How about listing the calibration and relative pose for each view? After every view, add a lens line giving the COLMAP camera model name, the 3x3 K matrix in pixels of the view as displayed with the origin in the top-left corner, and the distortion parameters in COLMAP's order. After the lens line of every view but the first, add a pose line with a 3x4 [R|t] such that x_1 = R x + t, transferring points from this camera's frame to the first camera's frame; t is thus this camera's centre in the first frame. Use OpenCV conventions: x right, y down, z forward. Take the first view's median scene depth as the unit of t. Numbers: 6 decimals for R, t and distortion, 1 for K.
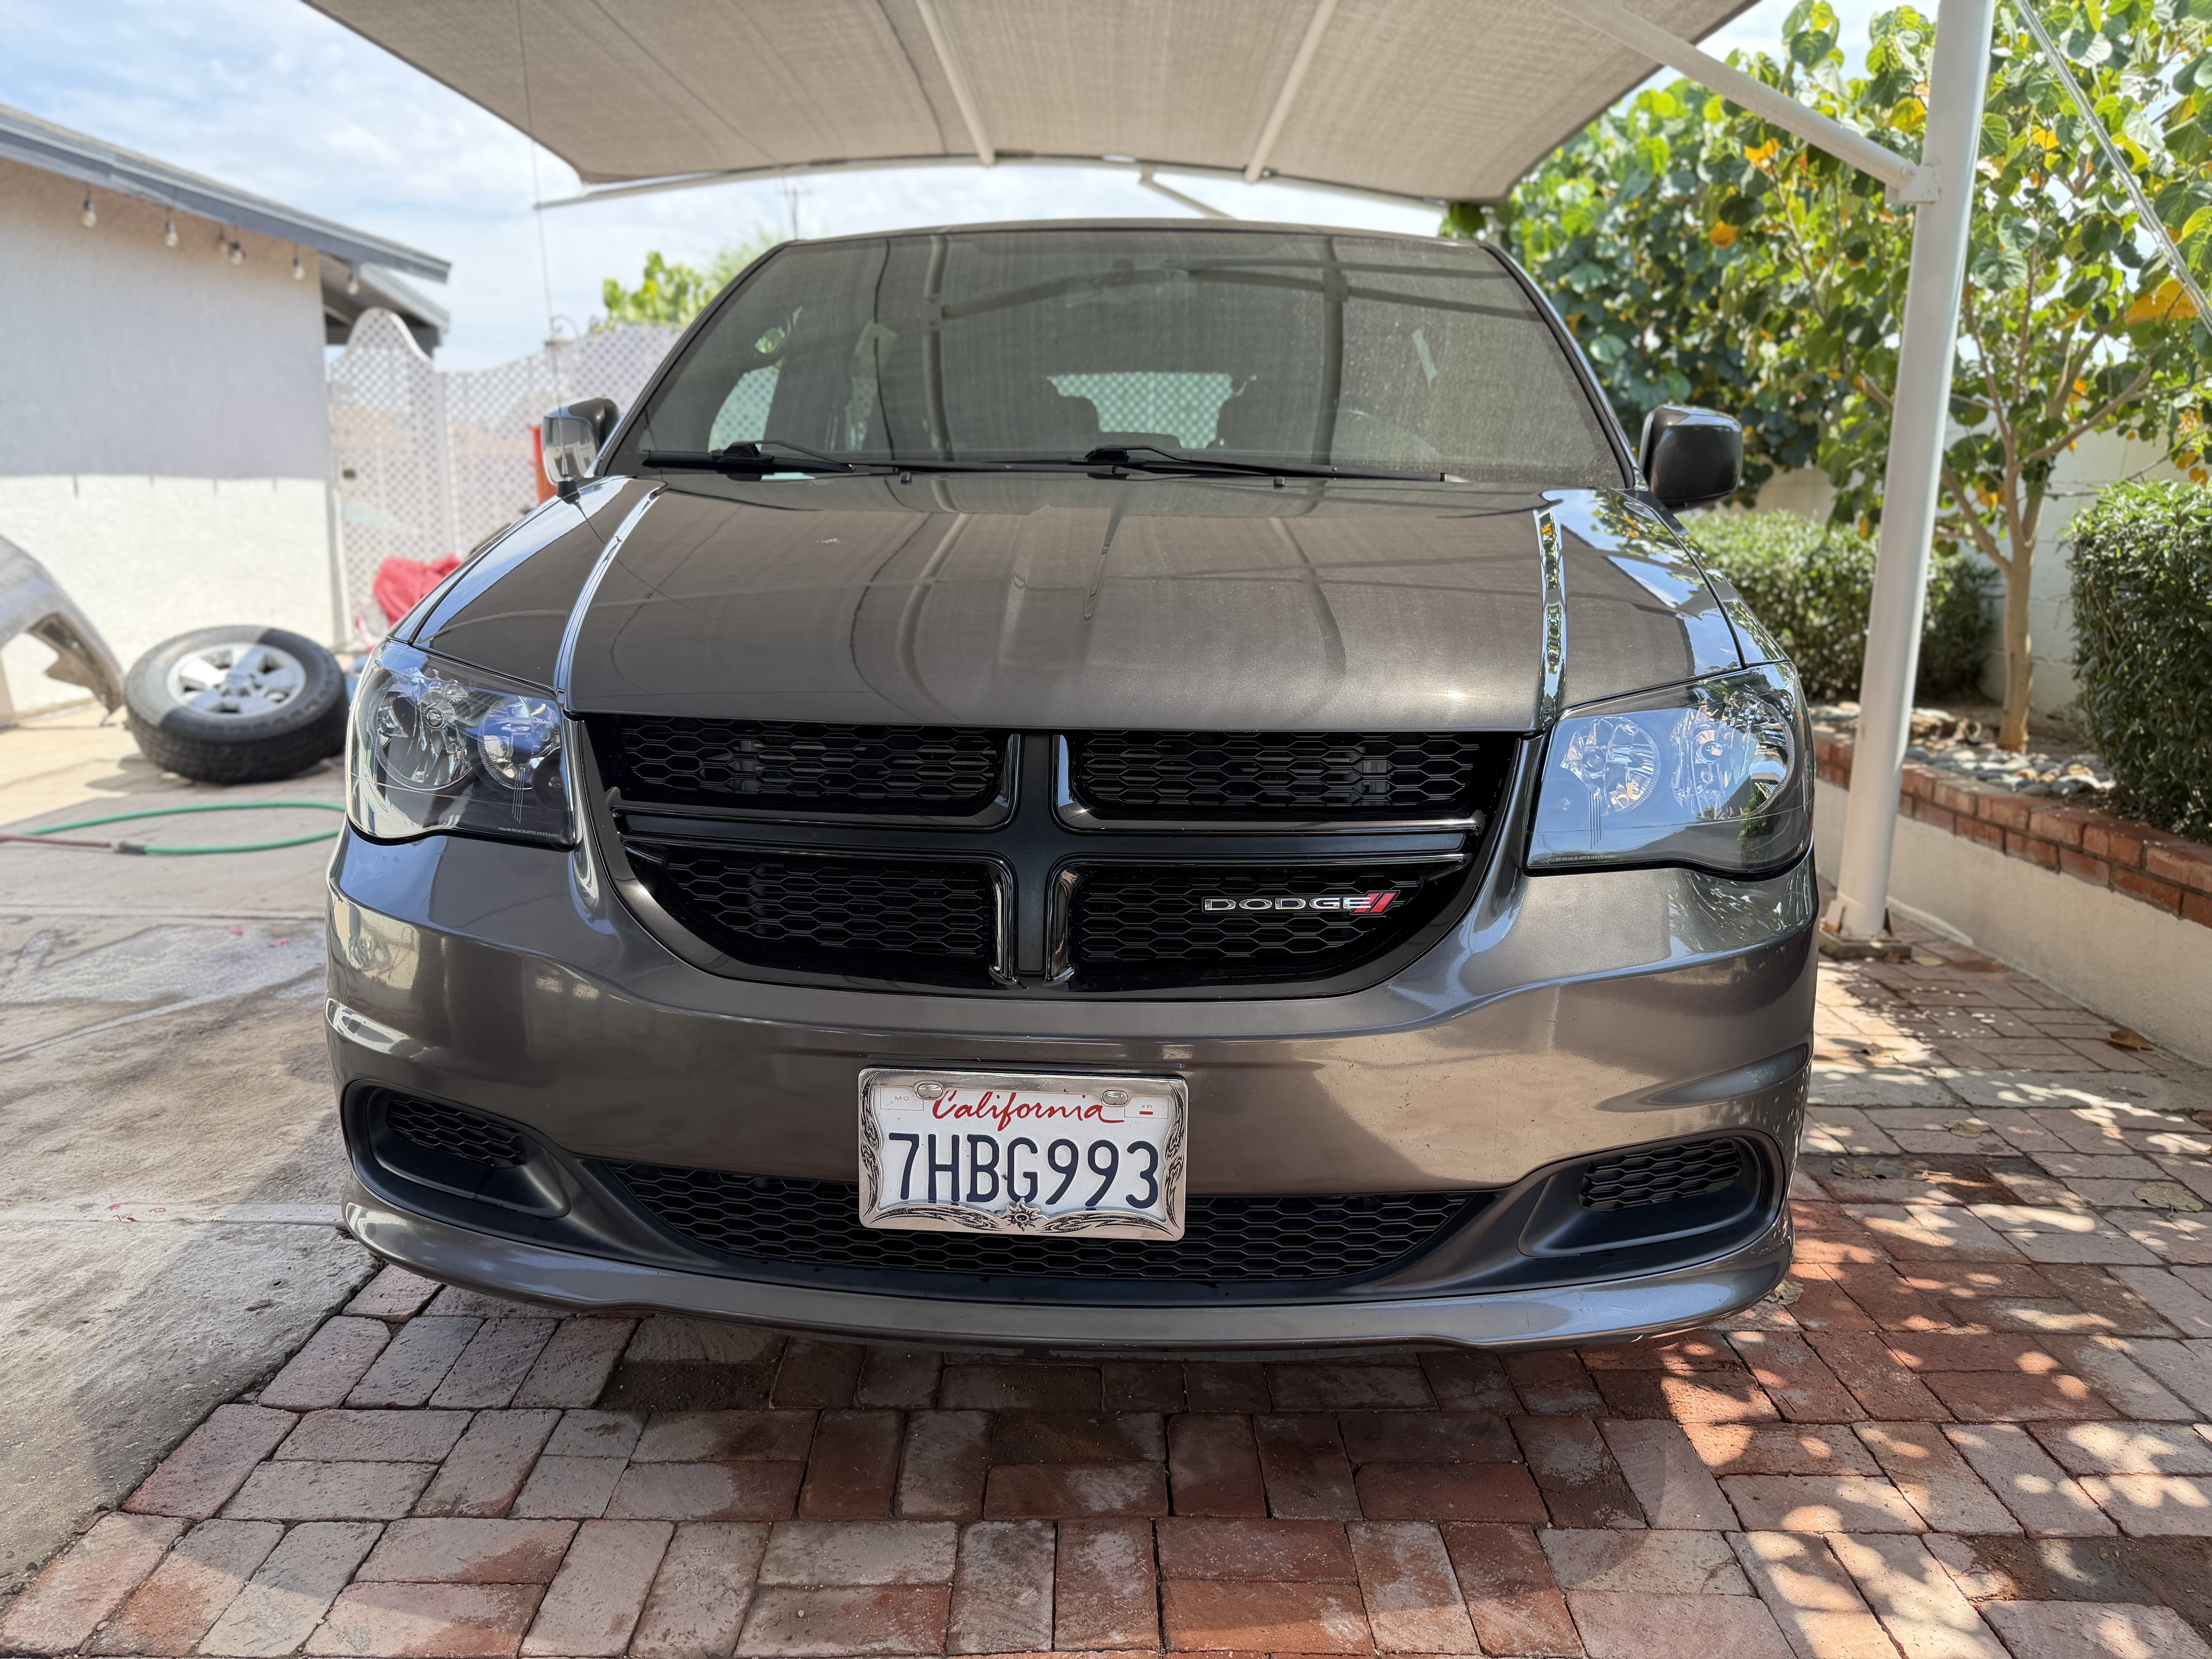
lens RADIAL K [[1540.2, 0, 1106.0], [0, 1540.2, 829.5], [0, 0, 1]] dist [-0.002134, -0.003272]
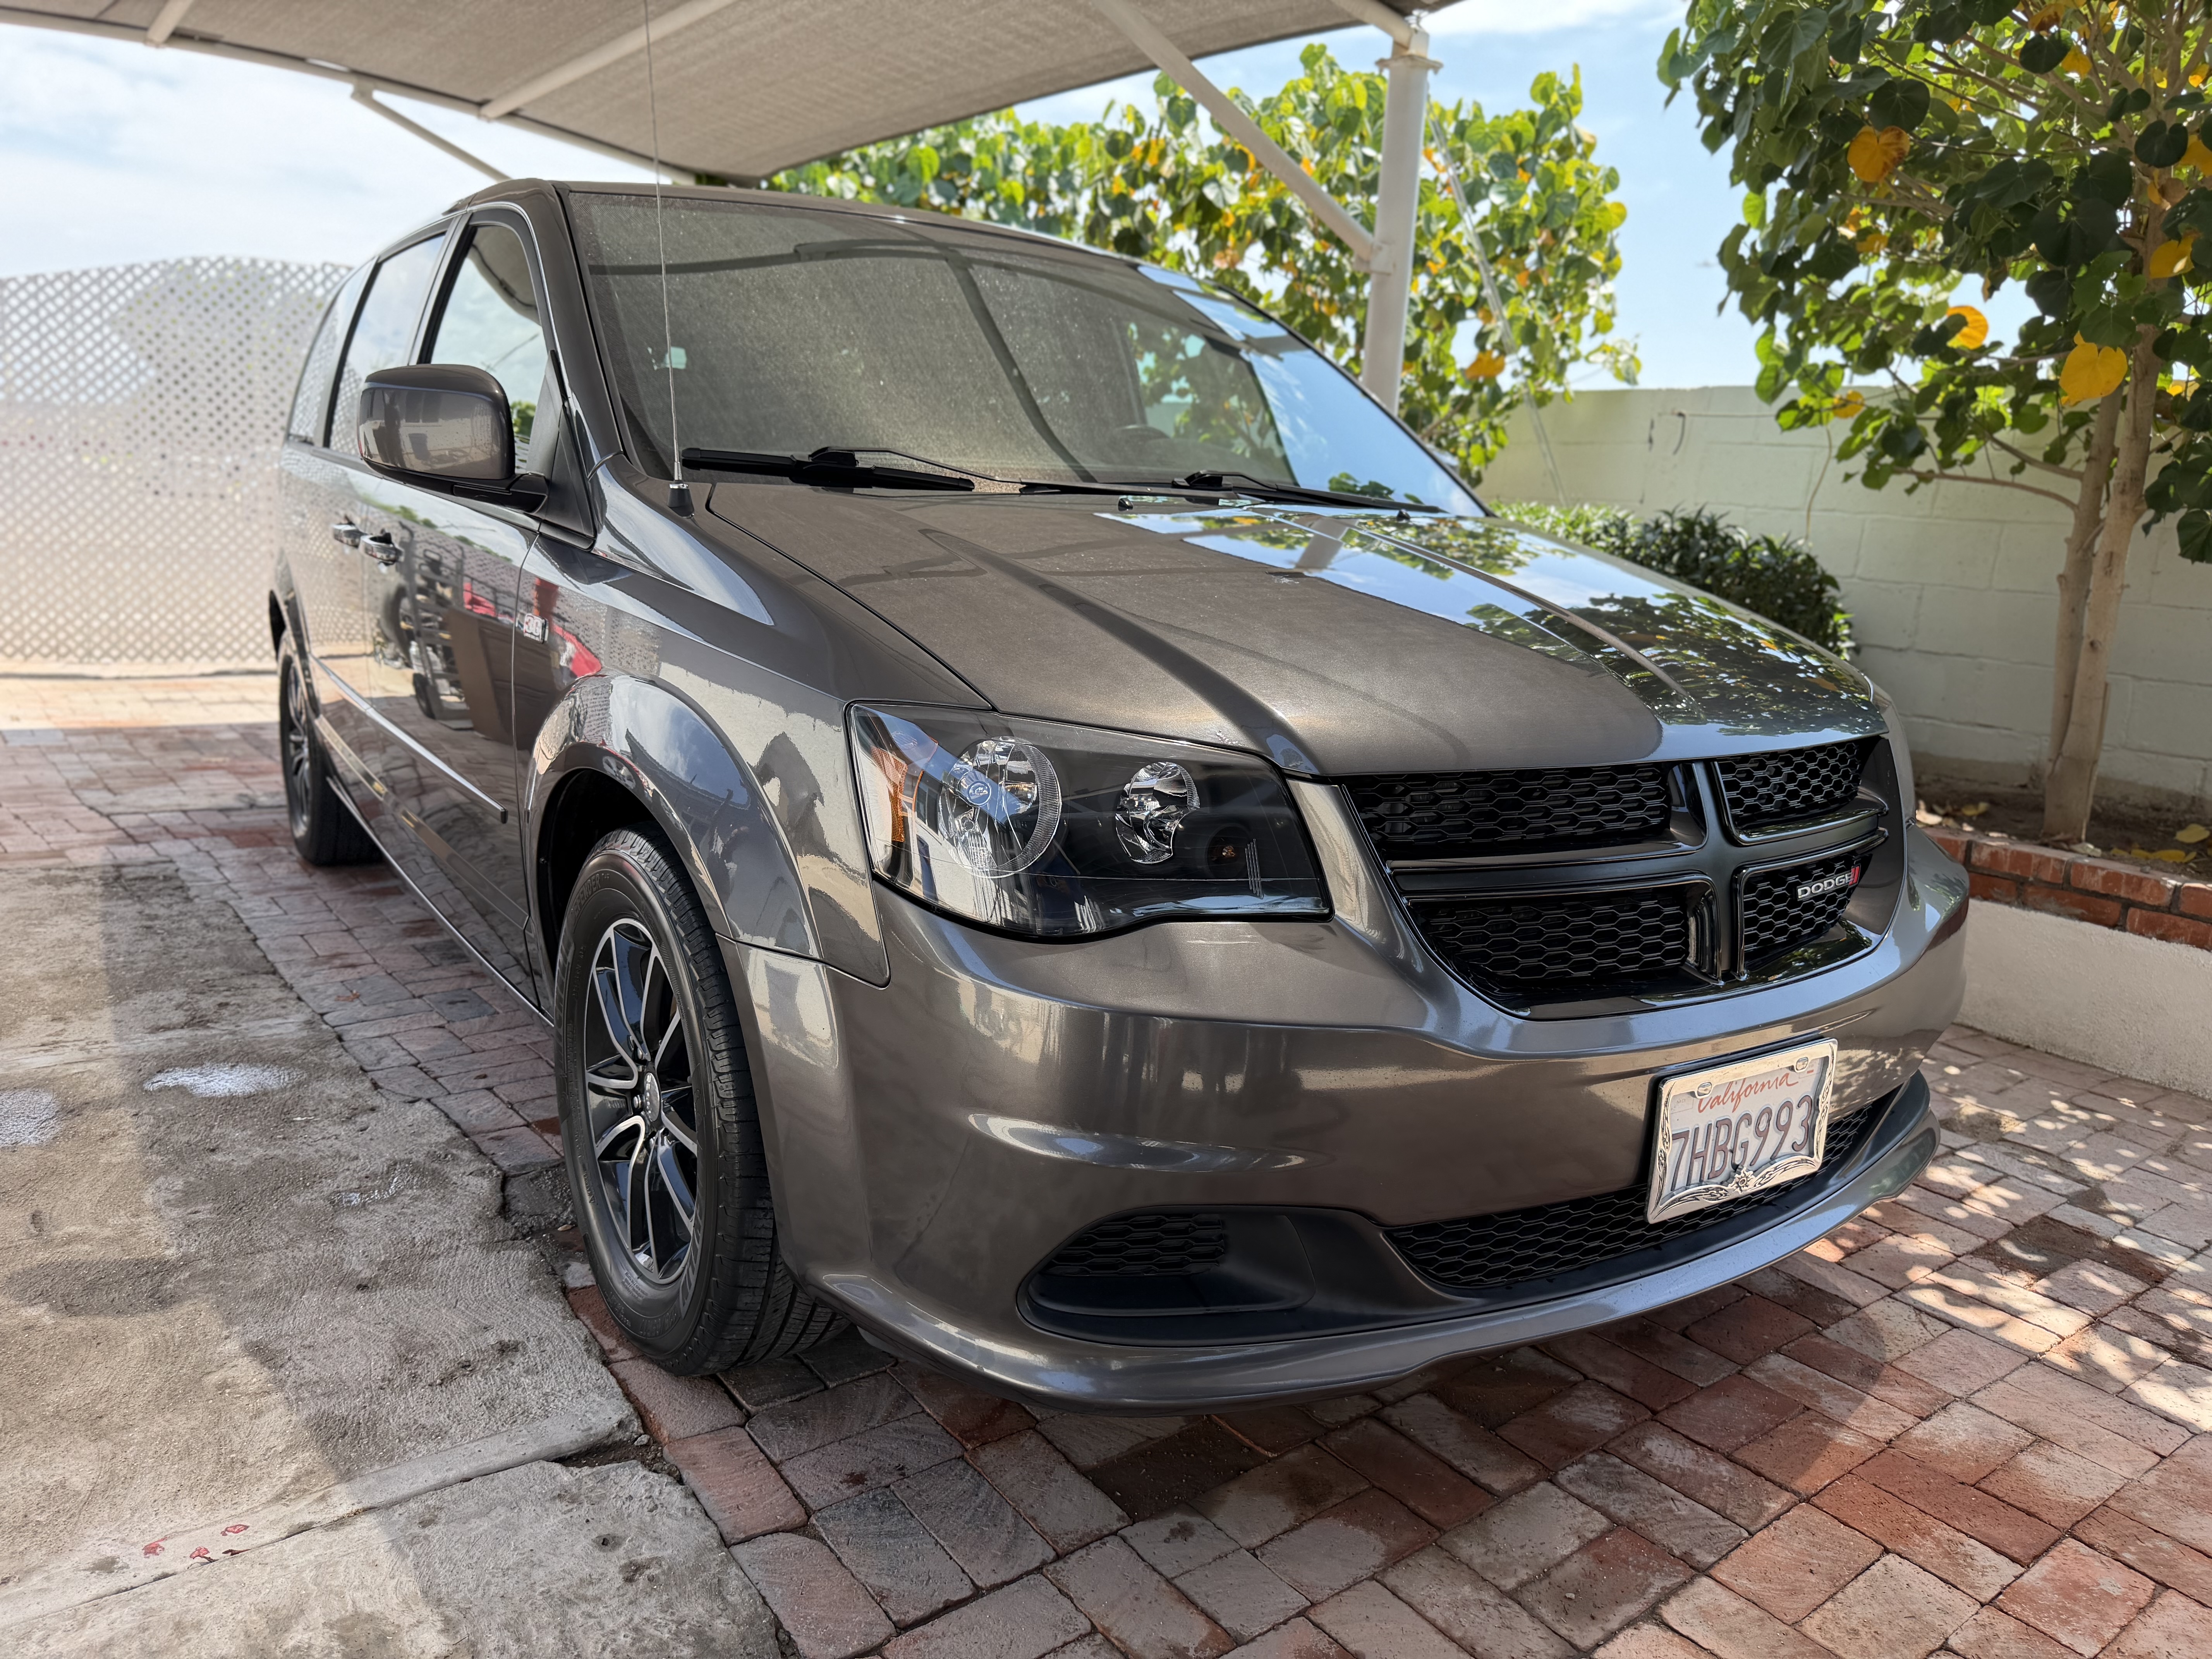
lens RADIAL K [[1510.4, 0, 1106.0], [0, 1510.4, 829.5], [0, 0, 1]] dist [0.004180, 0.002562]
pose [[0.811319, -0.102098, 0.575619, -0.894363], [0.085460, 0.994767, 0.055990, -0.098543], [-0.578324, 0.003767, 0.815799, 0.285063]]
